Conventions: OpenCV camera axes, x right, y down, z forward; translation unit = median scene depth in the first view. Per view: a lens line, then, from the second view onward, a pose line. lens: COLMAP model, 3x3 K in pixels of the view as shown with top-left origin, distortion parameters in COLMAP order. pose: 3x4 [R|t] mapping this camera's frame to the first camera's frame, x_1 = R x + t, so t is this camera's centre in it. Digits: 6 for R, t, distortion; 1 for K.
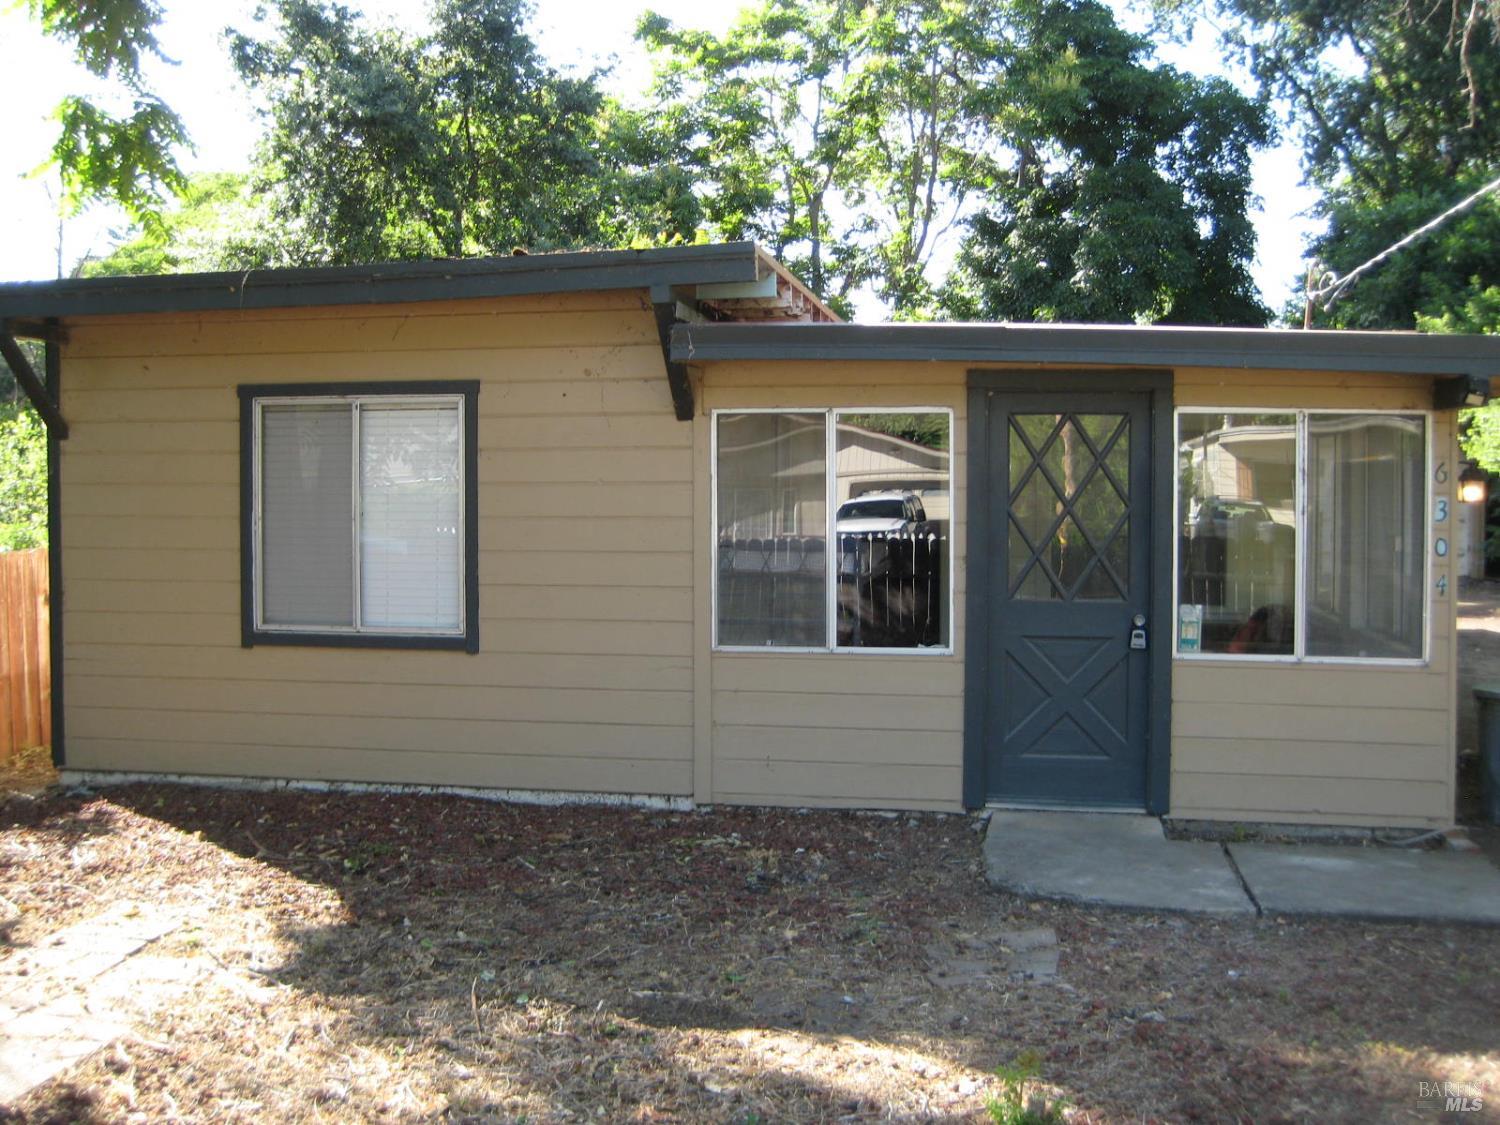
lens RADIAL K [[1563.0, 0, 757.6], [0, 1563.0, 549.8], [0, 0, 1]] dist [-0.164546, 0.229628]
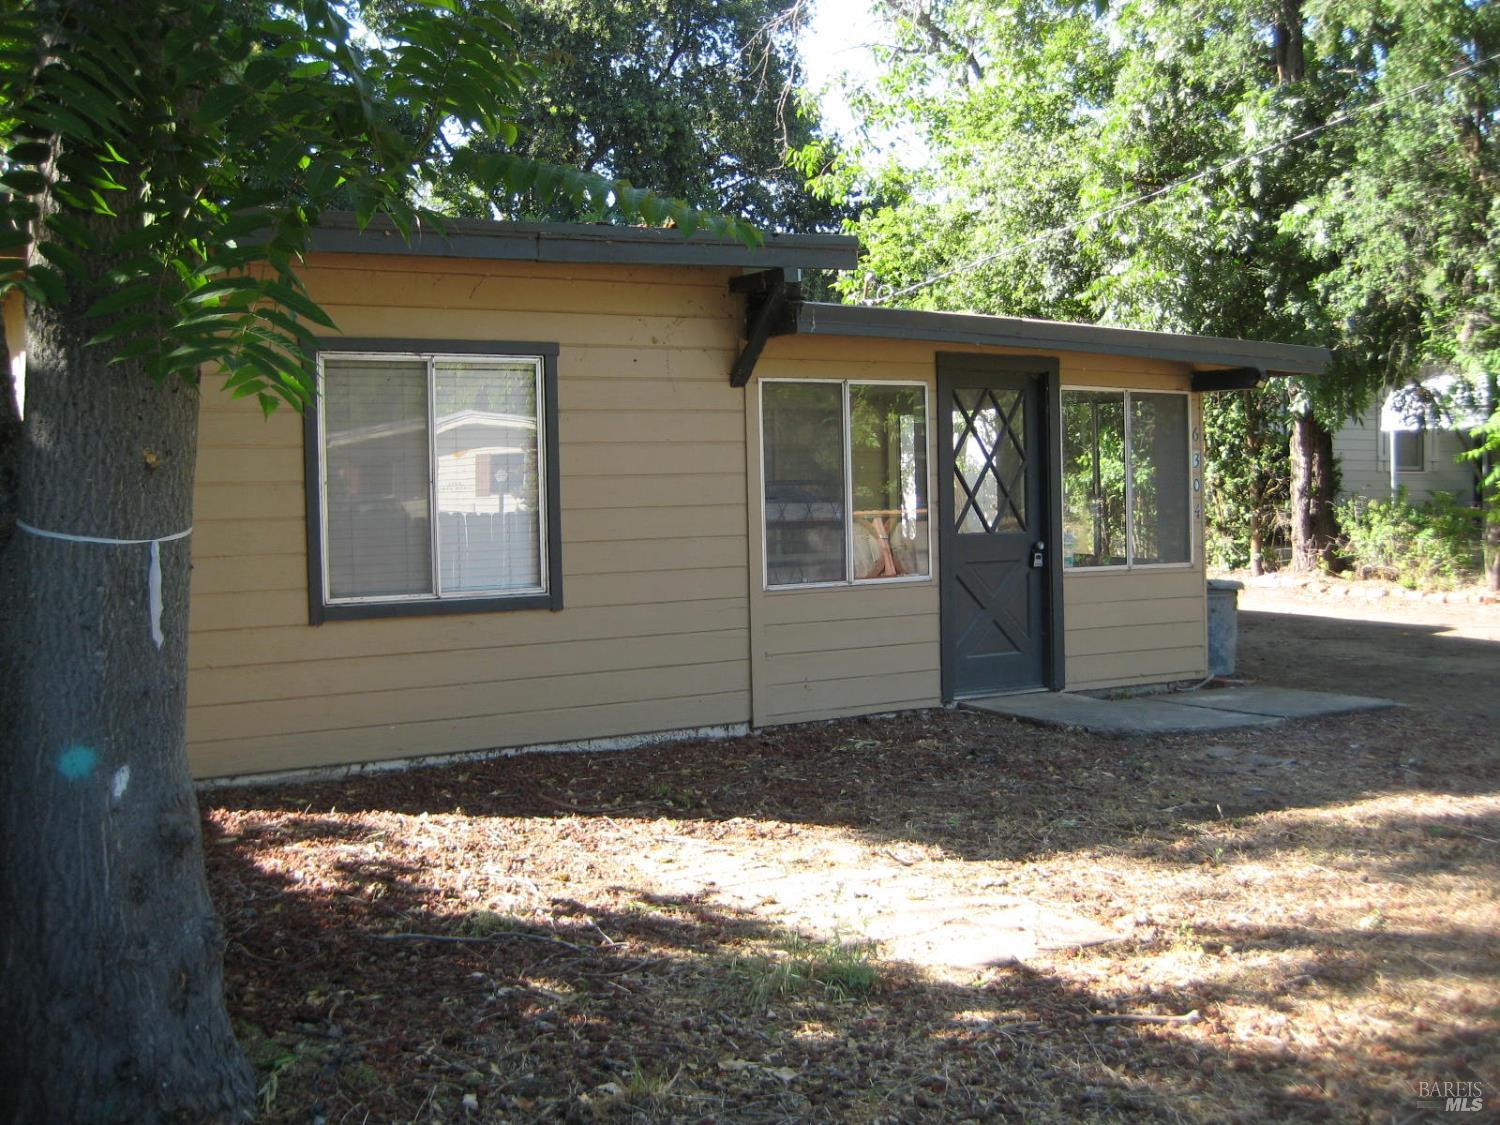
lens RADIAL K [[1563.0, 0, 757.6], [0, 1563.0, 549.8], [0, 0, 1]] dist [-0.164546, 0.229628]
pose [[0.756904, -0.044441, 0.652013, -0.761967], [0.040413, 0.998959, 0.021175, 0.010558], [-0.652276, 0.010322, 0.757912, 0.140597]]
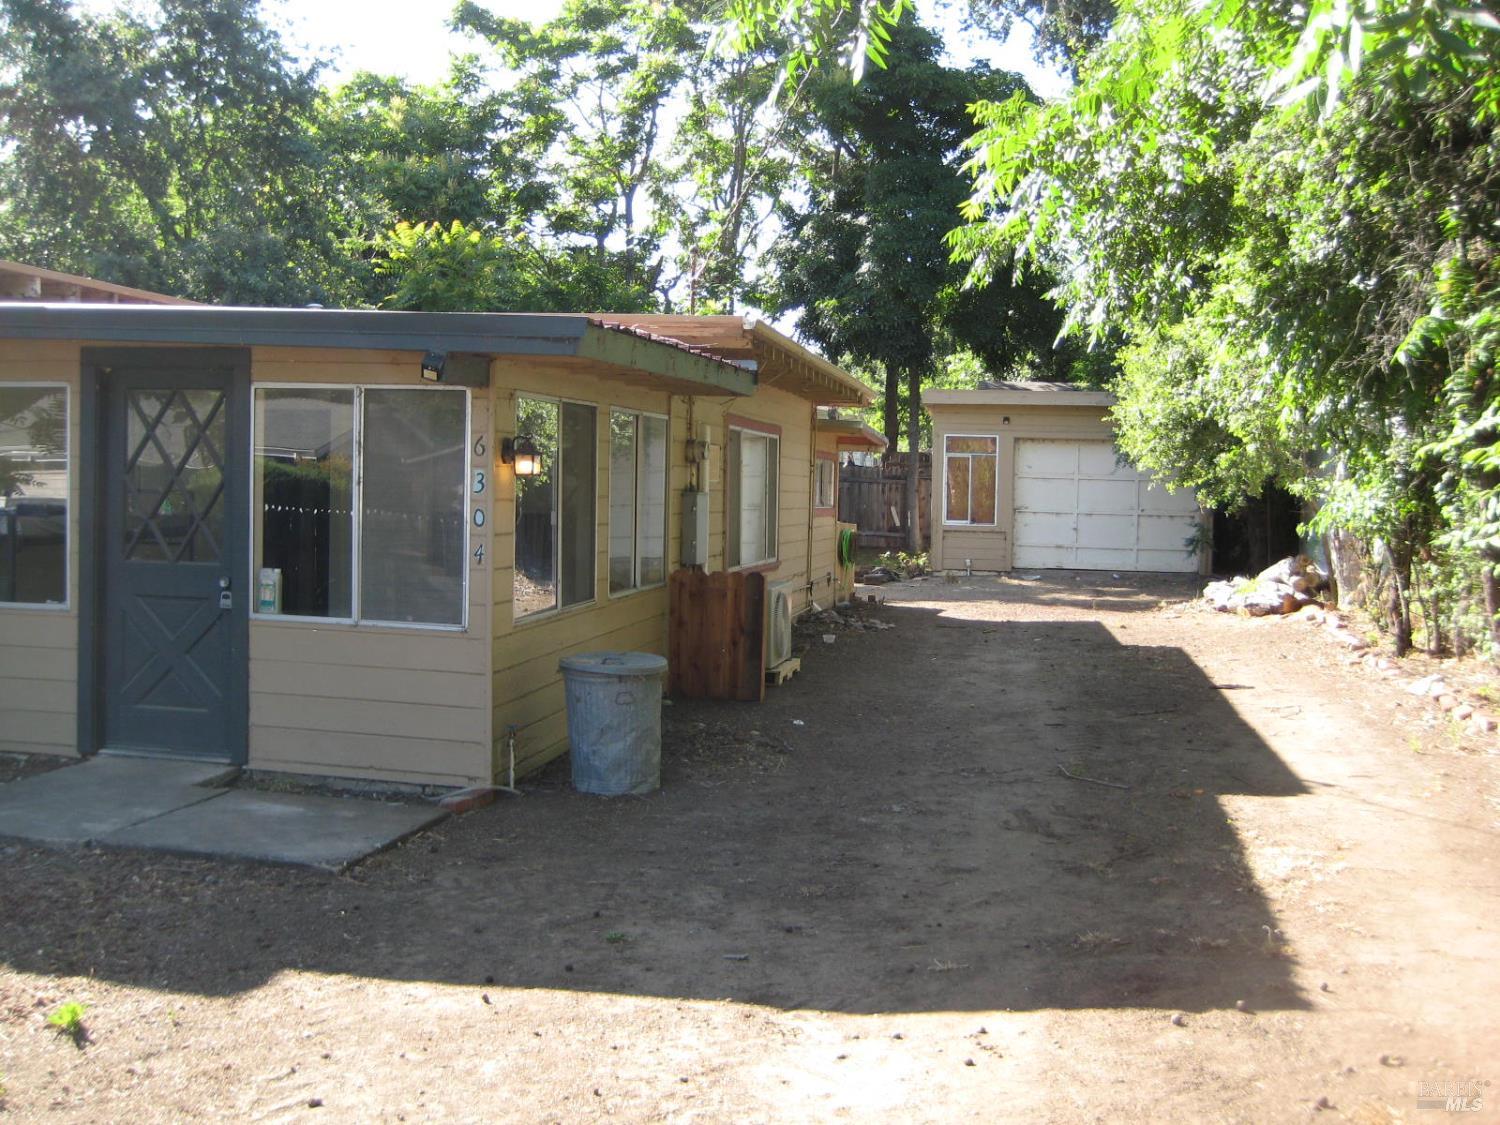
lens RADIAL K [[1563.0, 0, 757.6], [0, 1563.0, 549.8], [0, 0, 1]] dist [-0.164546, 0.229628]
pose [[0.999727, 0.019139, -0.013399, 0.595132], [-0.019078, 0.999807, 0.004696, 0.010619], [0.013486, -0.004439, 0.999899, -0.053101]]
